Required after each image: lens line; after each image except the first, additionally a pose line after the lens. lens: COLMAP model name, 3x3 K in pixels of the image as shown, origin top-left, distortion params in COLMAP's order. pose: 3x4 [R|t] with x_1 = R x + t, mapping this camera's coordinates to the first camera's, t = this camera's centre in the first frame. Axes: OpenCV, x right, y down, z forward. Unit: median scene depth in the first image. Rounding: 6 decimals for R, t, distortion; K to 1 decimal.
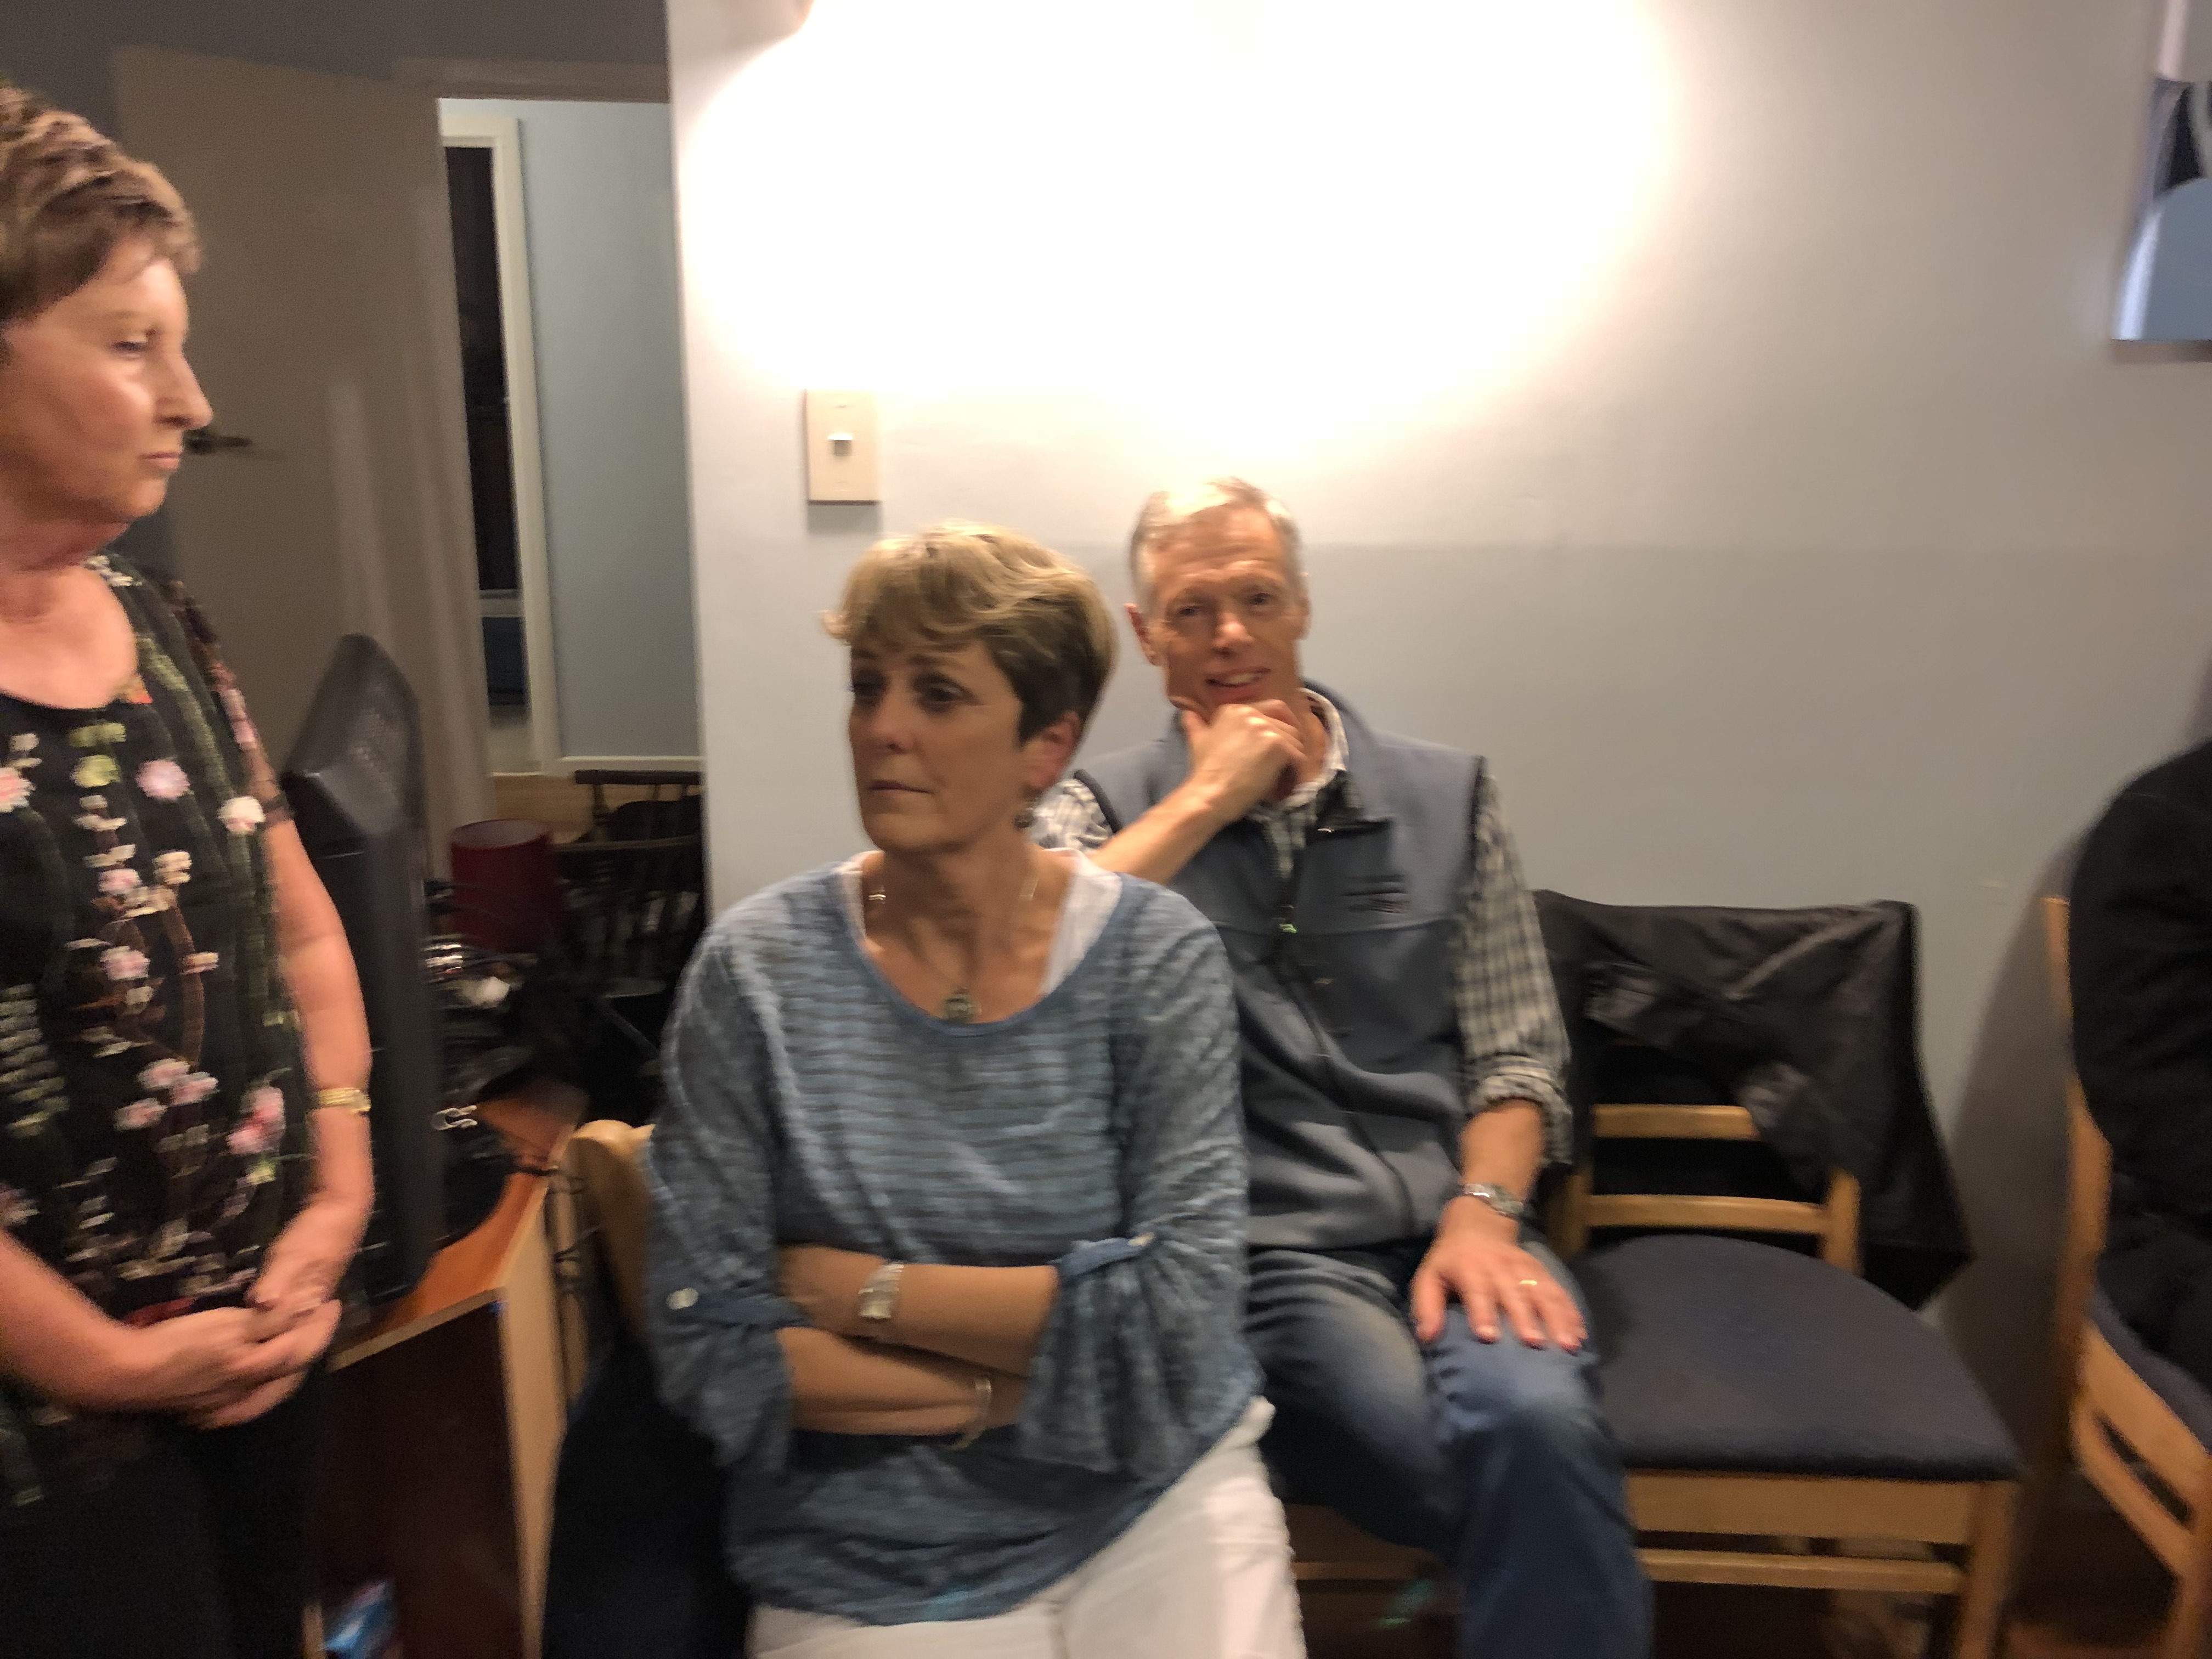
lens RADIAL K [[1780.3, 0, 1104.7], [0, 1780.3, 794.2], [0, 0, 1]] dist [-0.000352, -0.009097]
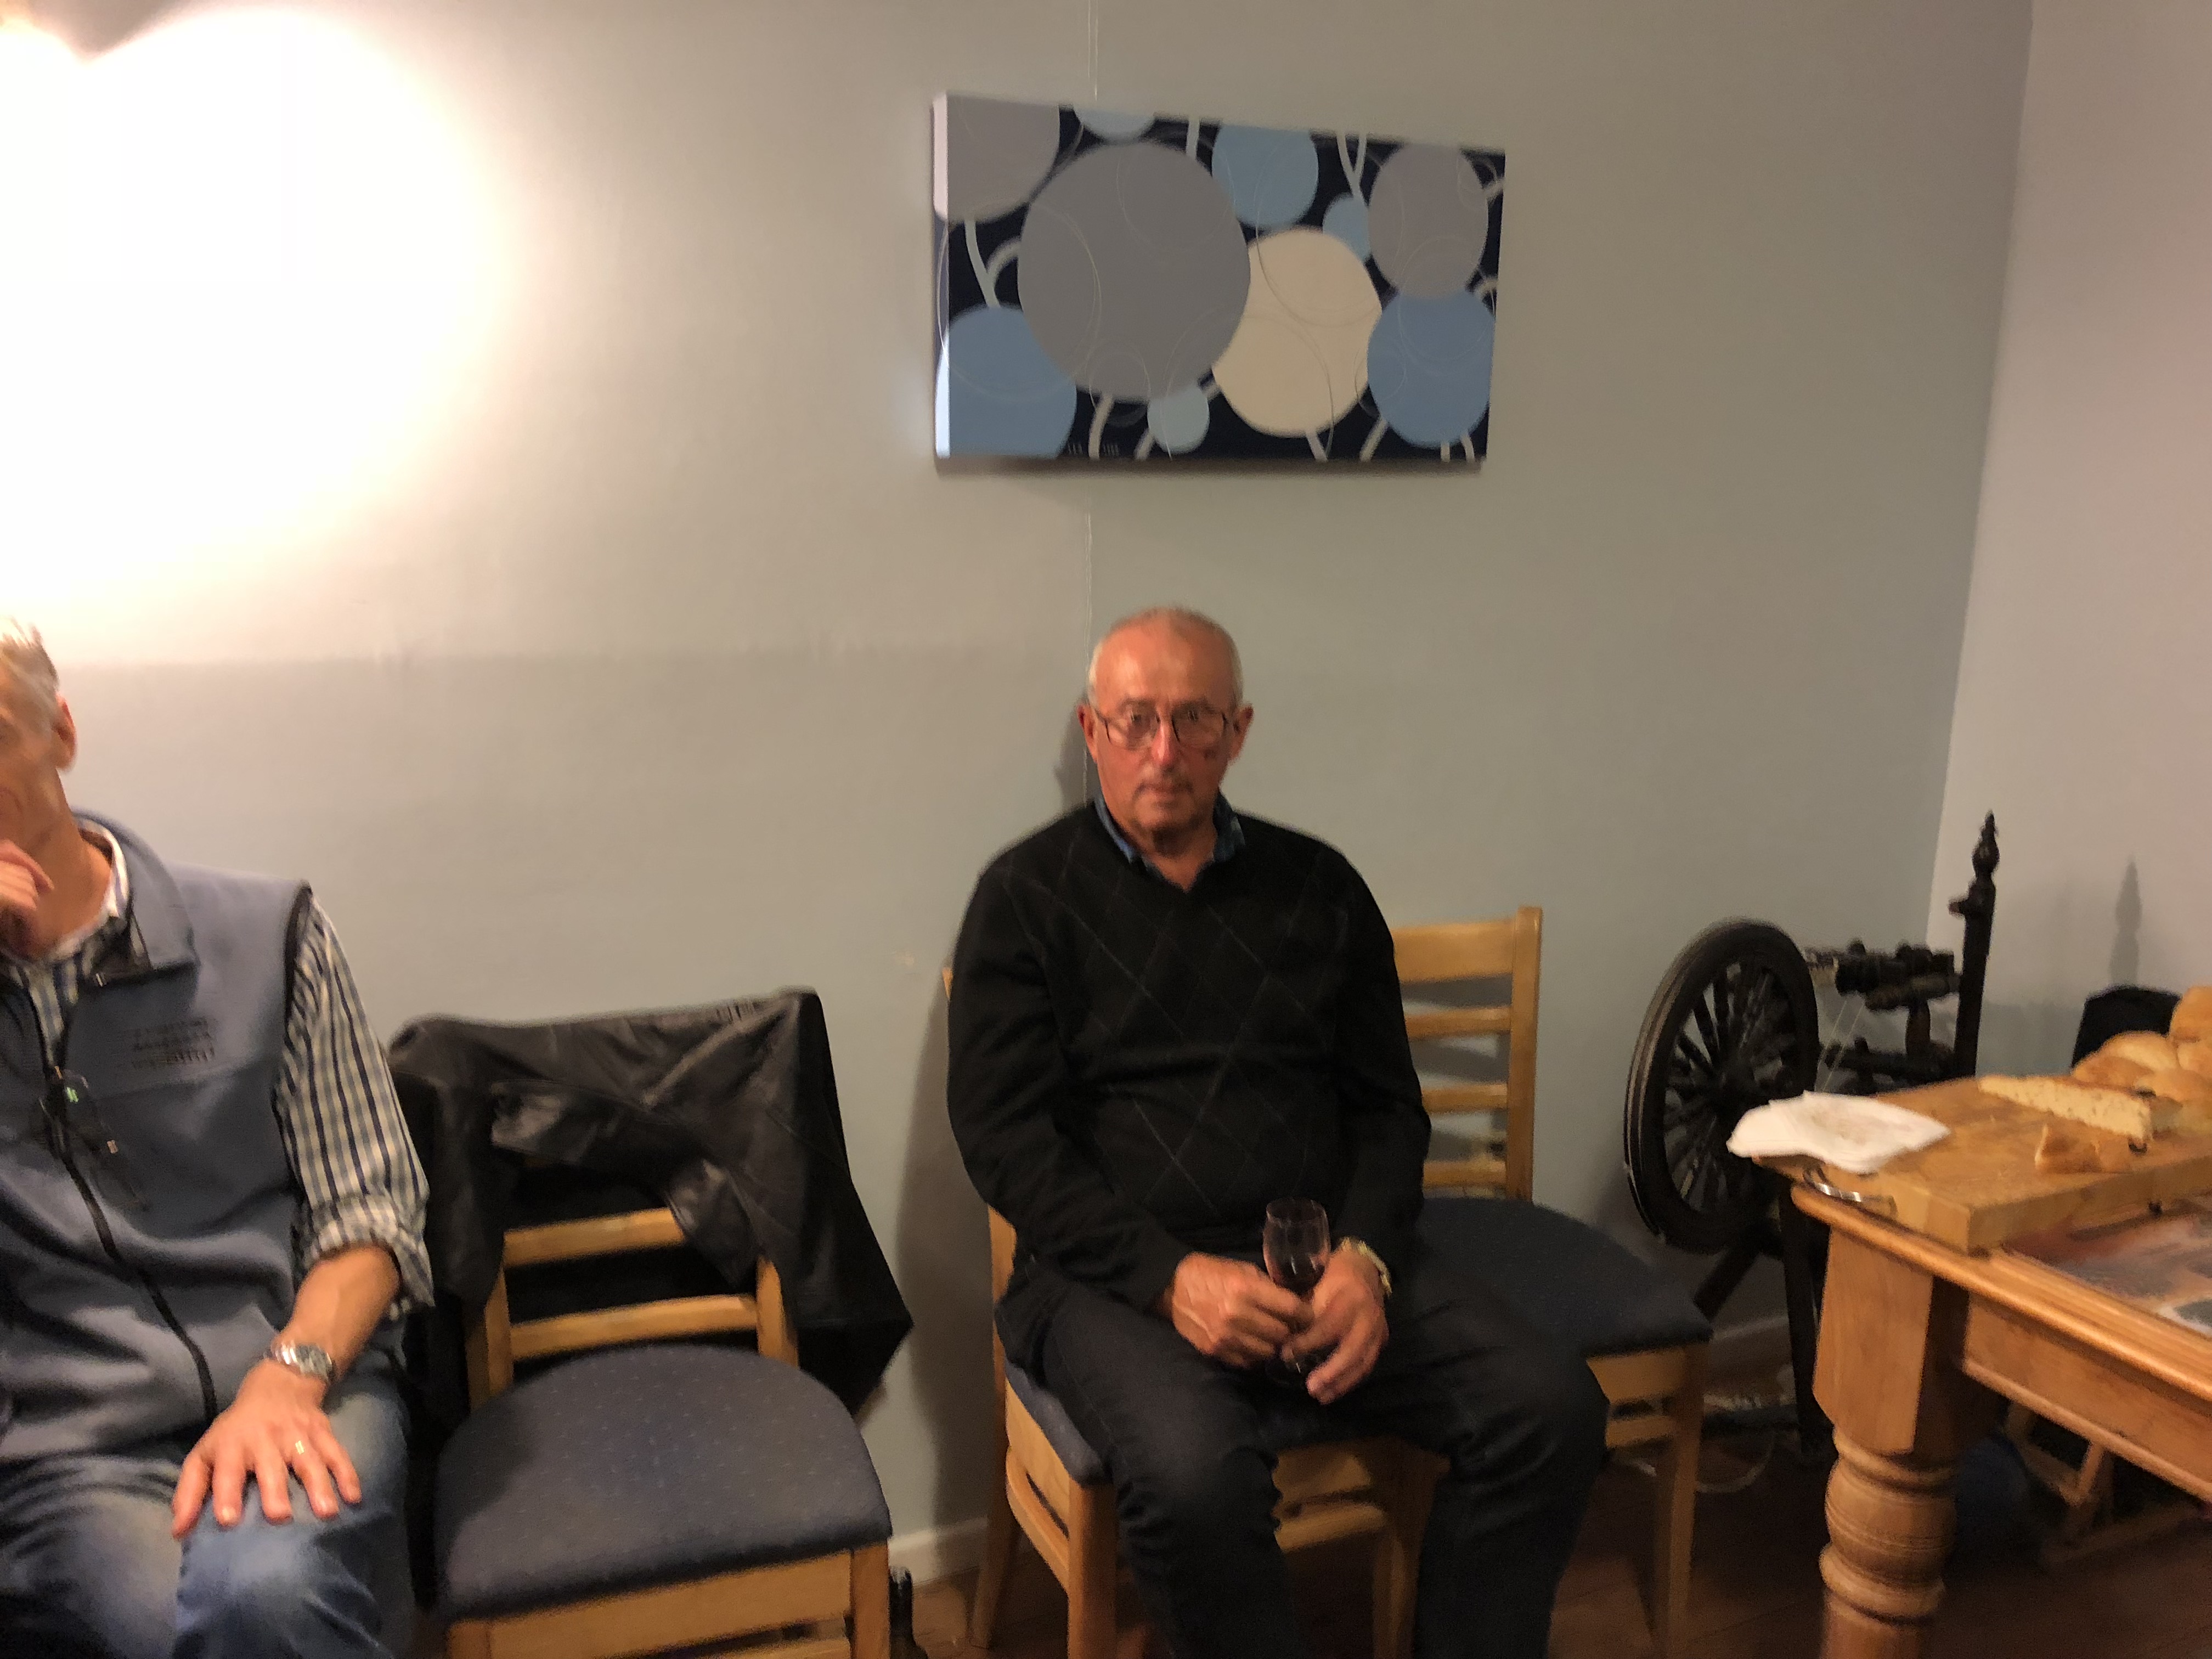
lens RADIAL K [[1806.1, 0, 1106.0], [0, 1806.1, 829.5], [0, 0, 1]] dist [0.000439, -0.012569]
pose [[0.918305, -0.063908, 0.390682, 0.230590], [0.077373, 0.996825, -0.018806, 0.000582], [-0.388240, 0.047498, 0.920334, -0.042920]]
